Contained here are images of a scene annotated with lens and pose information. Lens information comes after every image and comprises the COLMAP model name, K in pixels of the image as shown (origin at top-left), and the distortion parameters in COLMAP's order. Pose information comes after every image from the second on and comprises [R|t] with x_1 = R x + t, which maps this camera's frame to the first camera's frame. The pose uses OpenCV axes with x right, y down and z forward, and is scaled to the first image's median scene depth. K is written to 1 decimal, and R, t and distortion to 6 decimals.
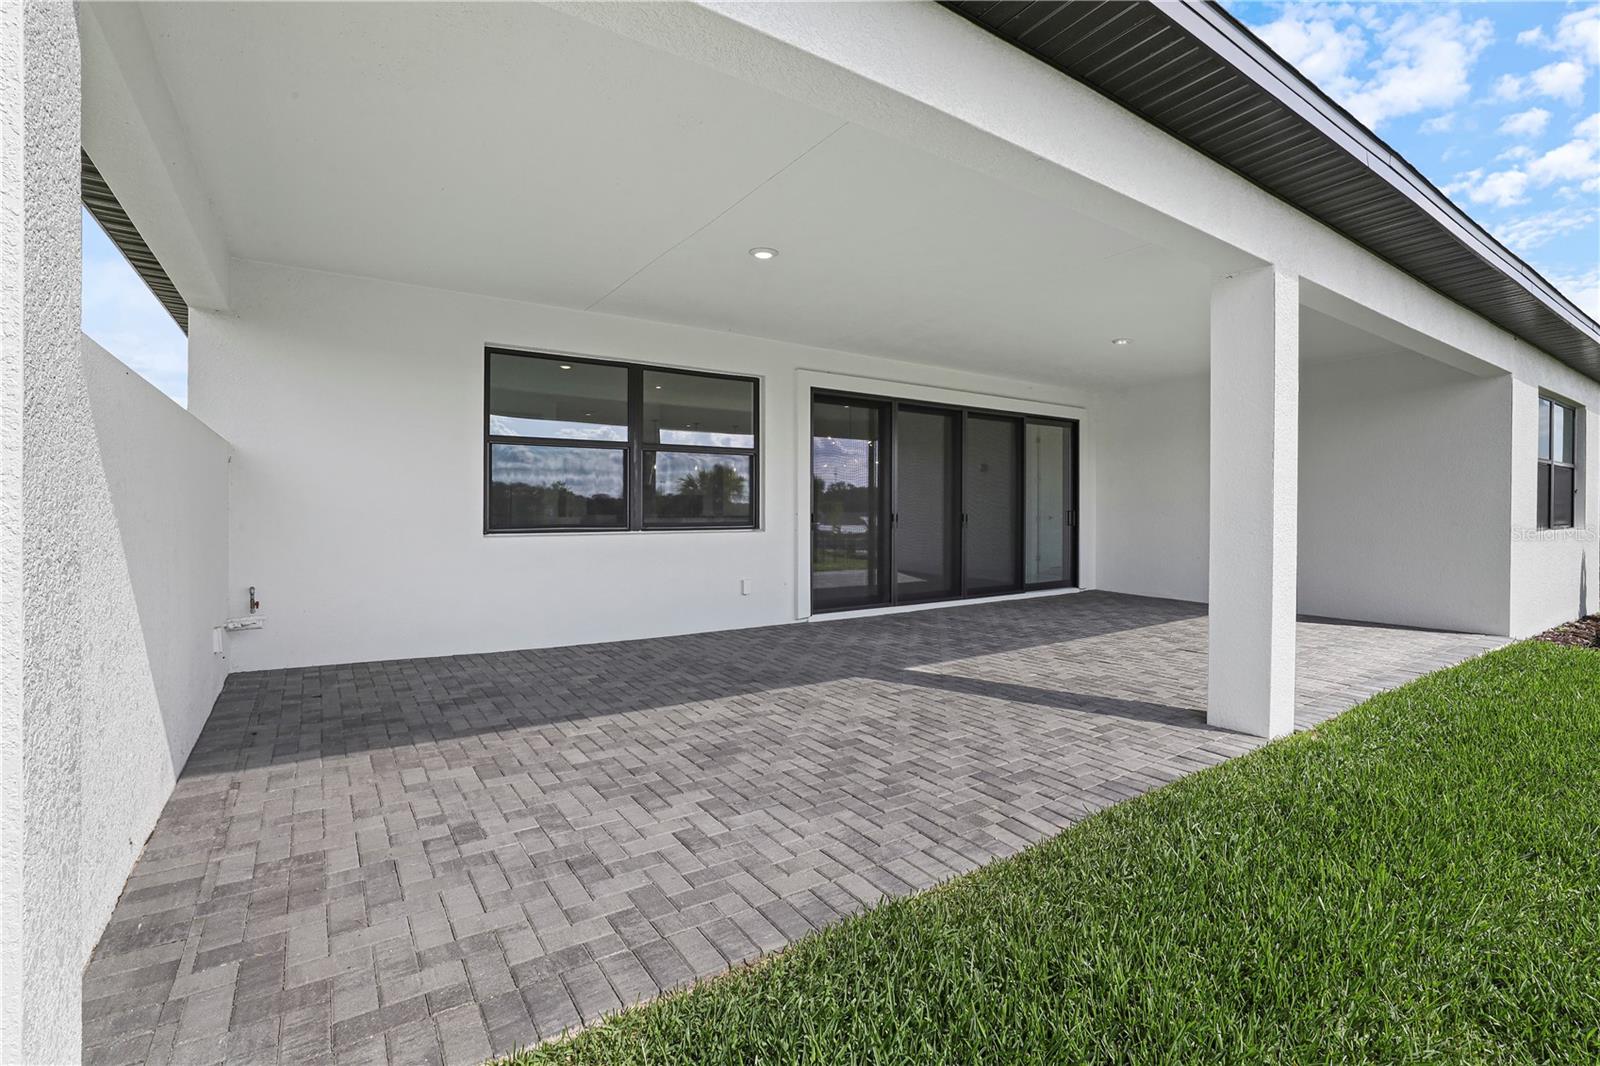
lens RADIAL K [[720.2, 0, 802.0], [0, 720.2, 508.7], [0, 0, 1]] dist [-0.001621, -0.000113]
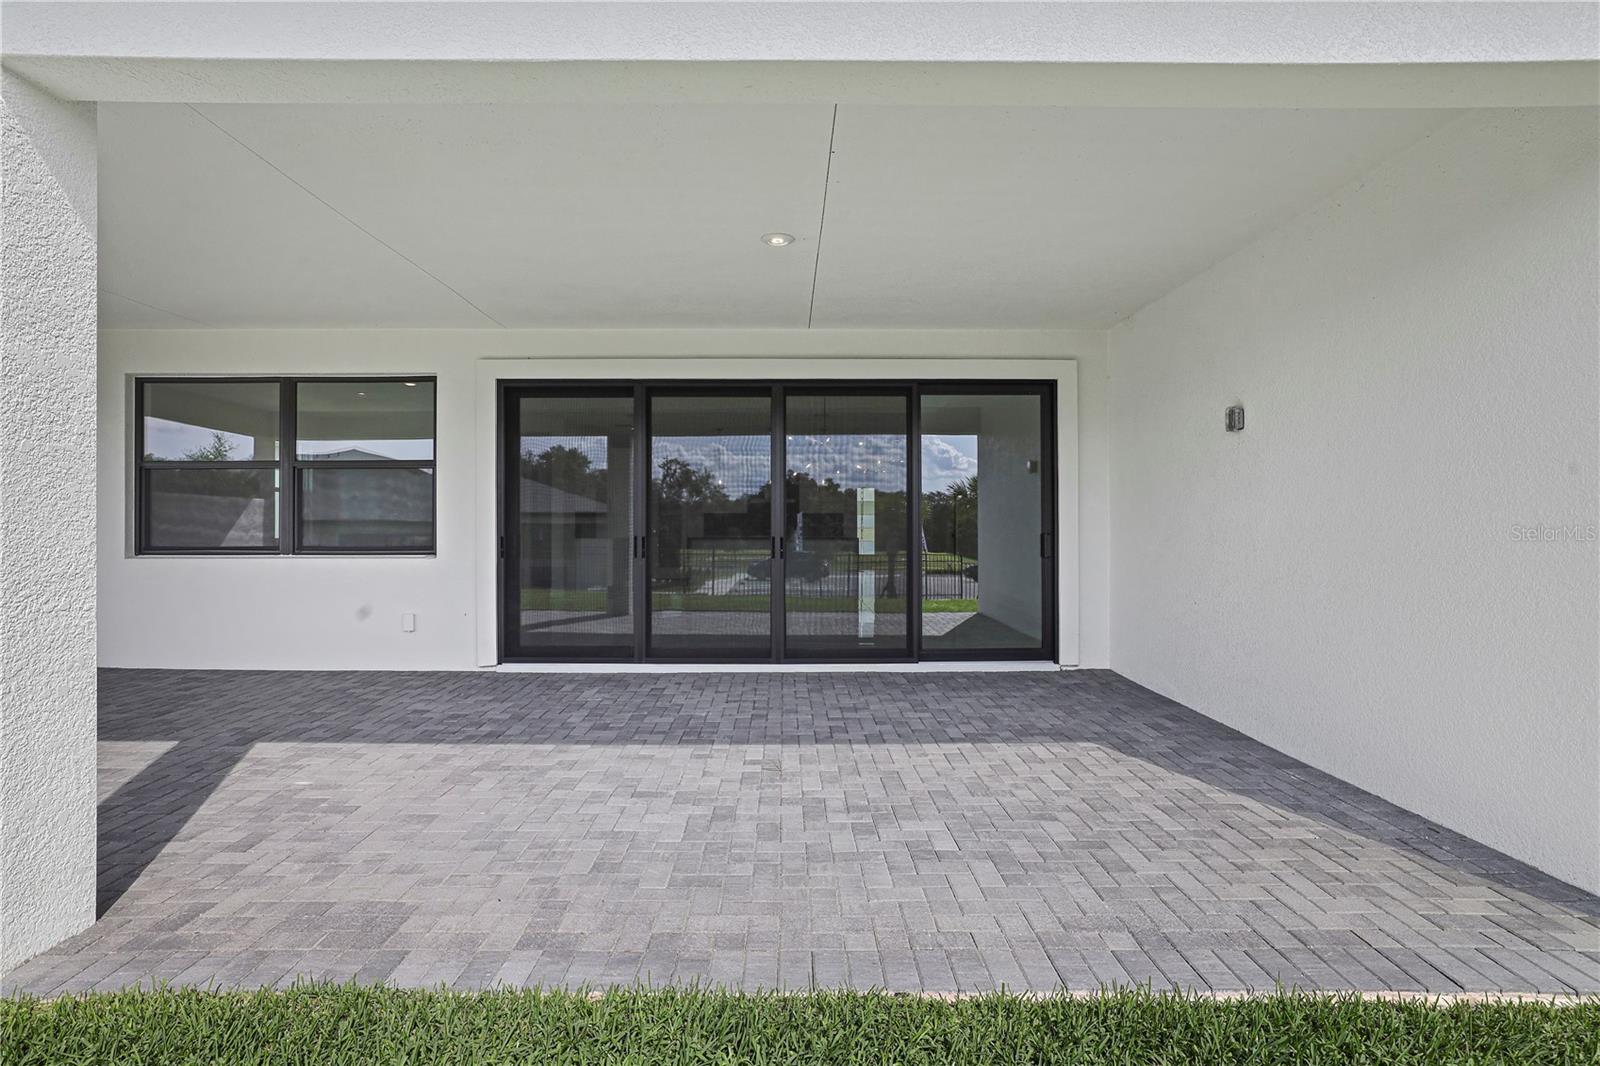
lens RADIAL K [[755.7, 0, 784.6], [0, 755.7, 522.2], [0, 0, 1]] dist [-0.018698, -0.000003]
pose [[0.823102, -0.001571, -0.567891, 0.760515], [0.001742, 0.999998, -0.000242, -0.008694], [0.567891, -0.000790, 0.823103, 0.500003]]
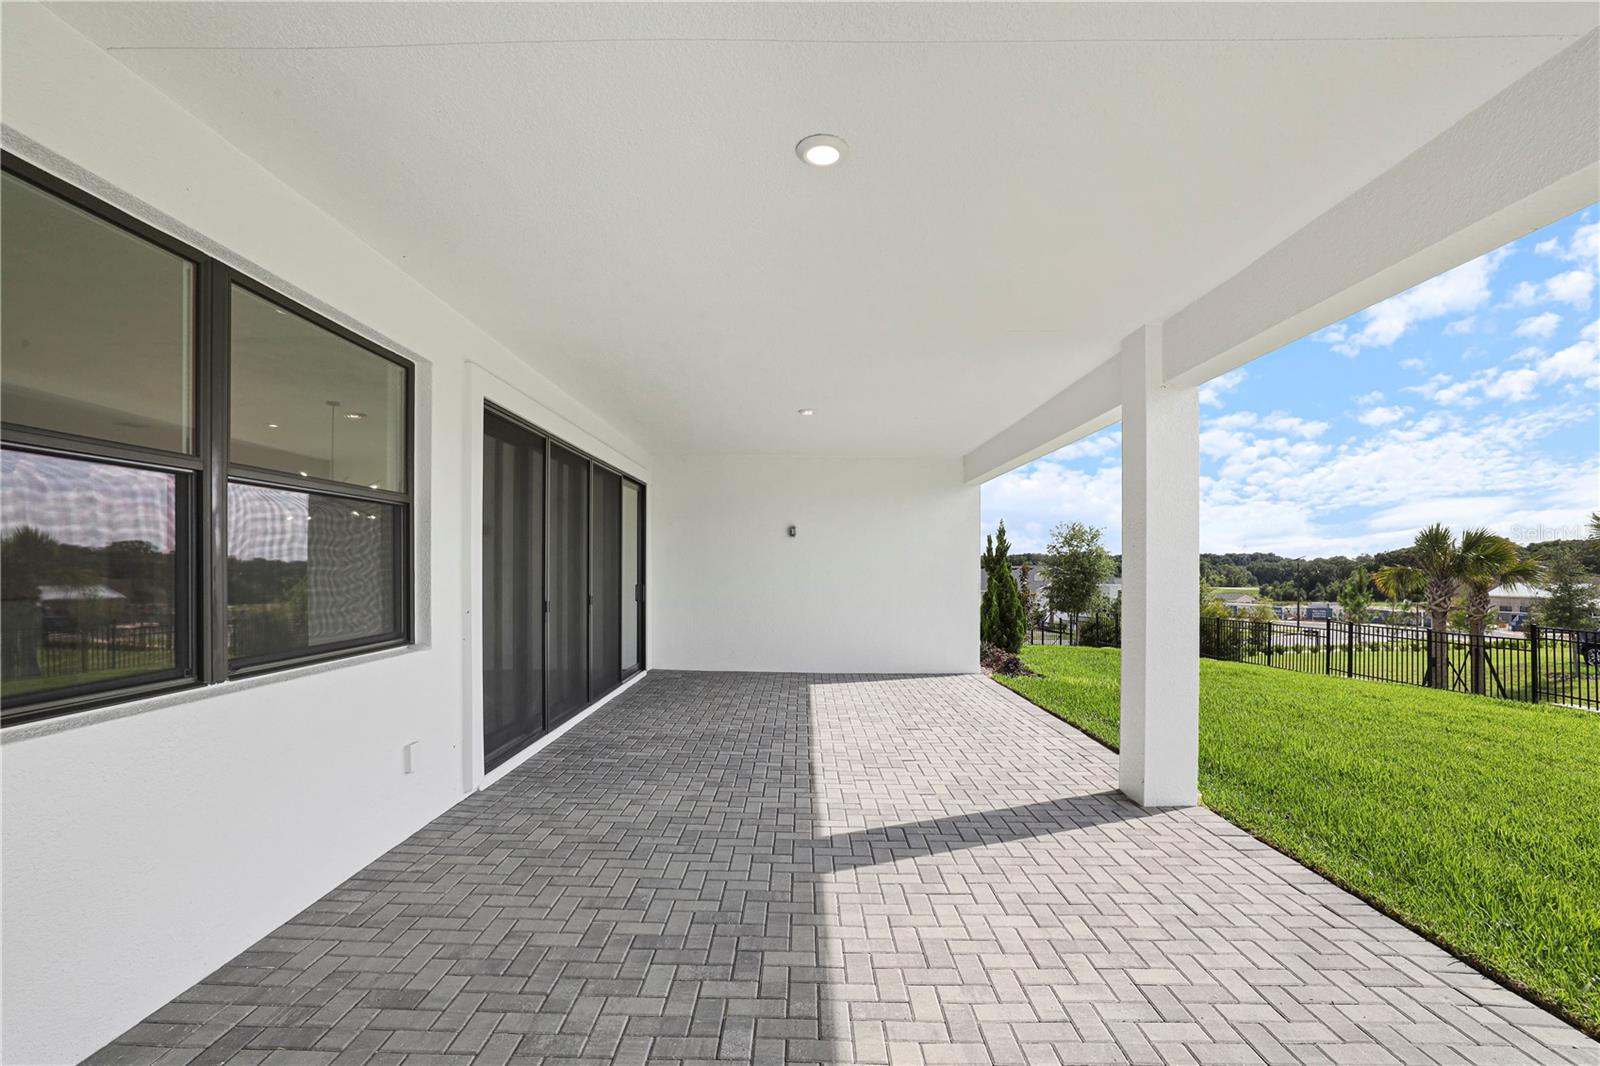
lens RADIAL K [[712.5, 0, 781.5], [0, 712.5, 569.2], [0, 0, 1]] dist [-0.000114, 0.000021]
pose [[0.596969, -0.003194, 0.802258, -0.317775], [0.003328, 0.999993, 0.001505, -0.025817], [-0.802257, 0.001772, 0.596976, 0.451314]]
